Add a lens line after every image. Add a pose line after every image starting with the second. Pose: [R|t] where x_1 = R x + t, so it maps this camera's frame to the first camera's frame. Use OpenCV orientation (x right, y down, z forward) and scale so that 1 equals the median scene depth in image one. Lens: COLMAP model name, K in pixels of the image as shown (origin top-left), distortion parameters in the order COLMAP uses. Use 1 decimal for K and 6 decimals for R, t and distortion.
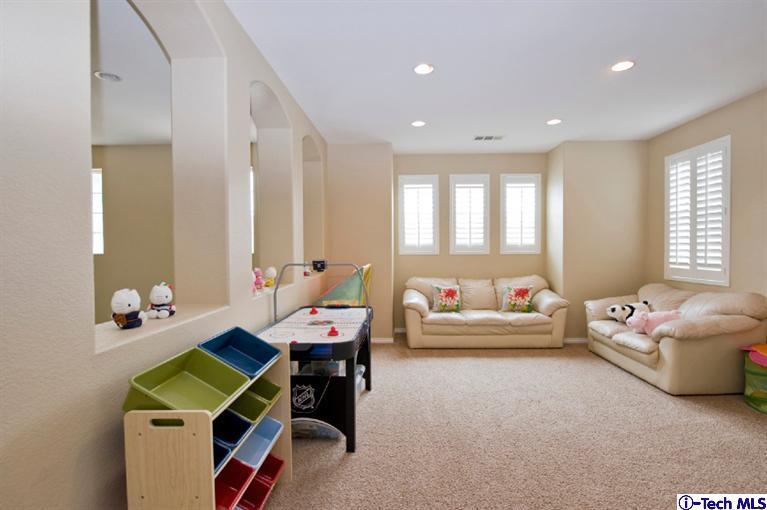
lens RADIAL K [[372.1, 0, 385.2], [0, 372.1, 268.1], [0, 0, 1]] dist [0.000697, 0.000075]
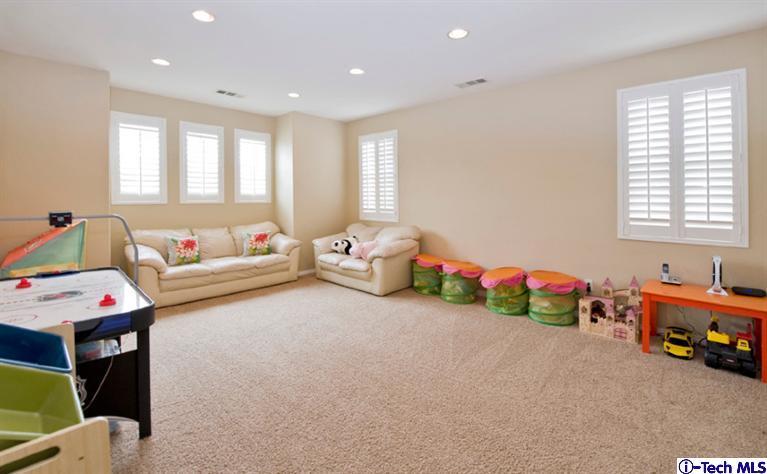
lens RADIAL K [[344.0, 0, 382.6], [0, 344.0, 207.9], [0, 0, 1]] dist [-0.002103, -0.000623]
pose [[0.670963, -0.014236, 0.741354, -0.172130], [0.032258, 0.999430, -0.010003, -0.001255], [-0.740789, 0.030626, 0.671039, 0.034355]]
